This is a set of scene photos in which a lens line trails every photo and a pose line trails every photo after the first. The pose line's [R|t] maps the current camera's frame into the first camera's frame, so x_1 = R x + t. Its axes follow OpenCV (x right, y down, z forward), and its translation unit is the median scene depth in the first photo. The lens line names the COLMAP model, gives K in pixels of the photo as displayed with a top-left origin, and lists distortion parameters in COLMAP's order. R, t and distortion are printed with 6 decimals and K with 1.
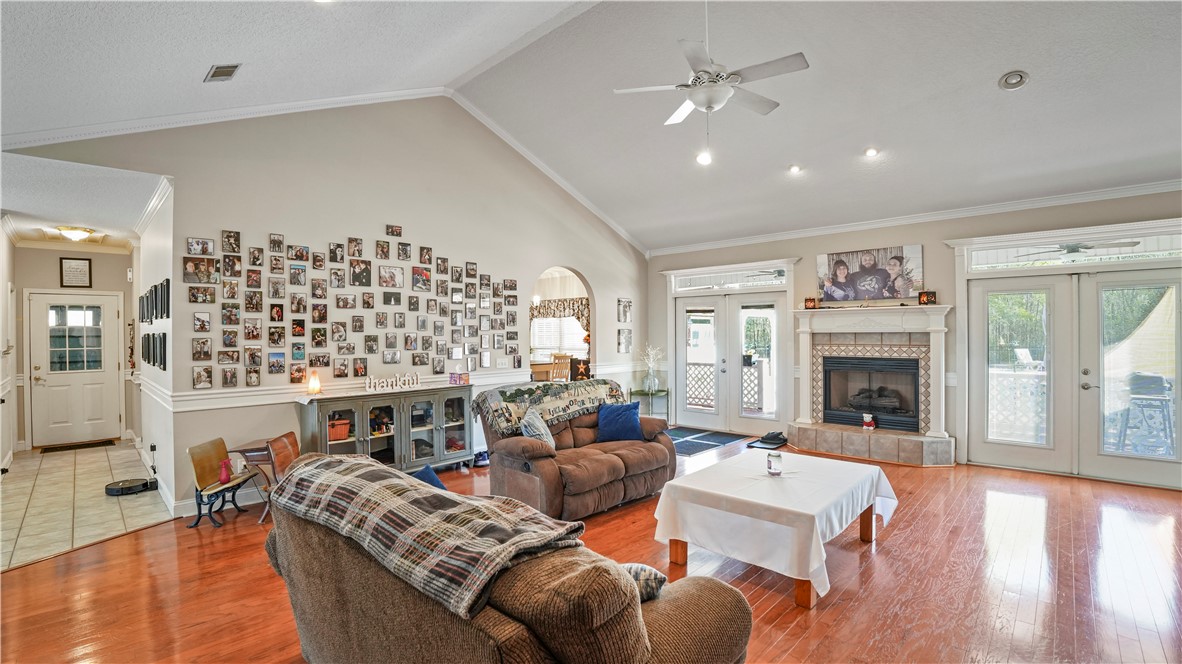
lens RADIAL K [[538.8, 0, 587.7], [0, 538.8, 334.5], [0, 0, 1]] dist [-0.026112, 0.000993]
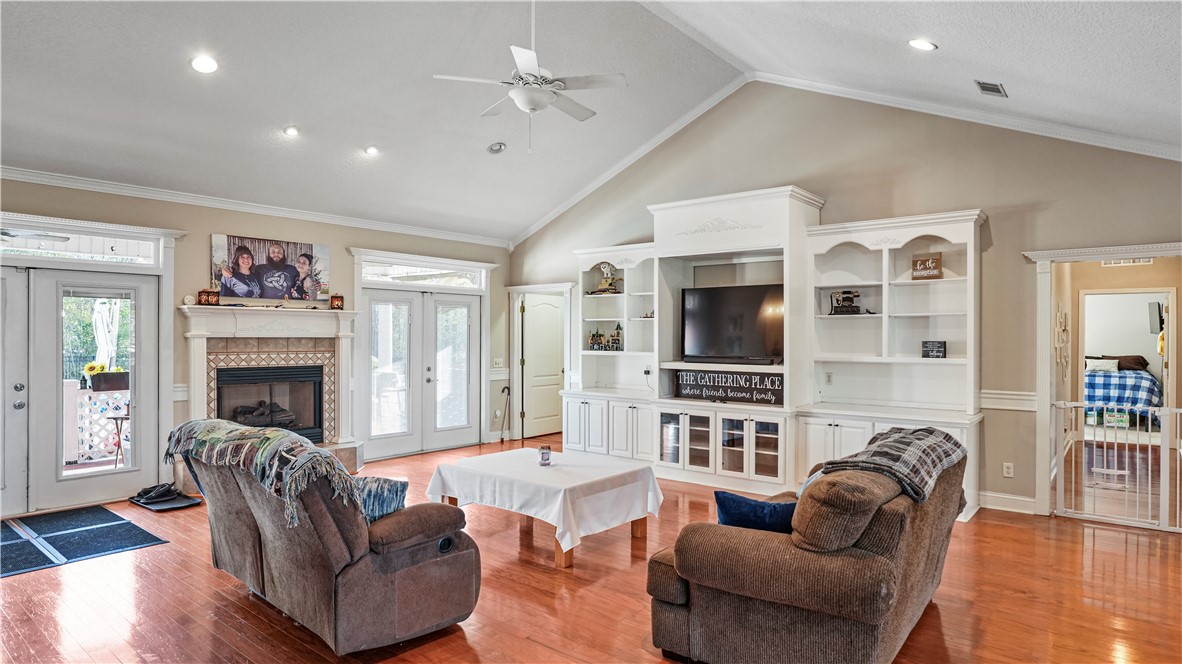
lens RADIAL K [[665.5, 0, 591.4], [0, 665.5, 337.6], [0, 0, 1]] dist [0.002377, 0.000787]
pose [[-0.051874, 0.004796, 0.998642, -0.566386], [-0.001543, 0.999987, -0.004882, 0.001164], [-0.998652, -0.001794, -0.051866, 0.555771]]
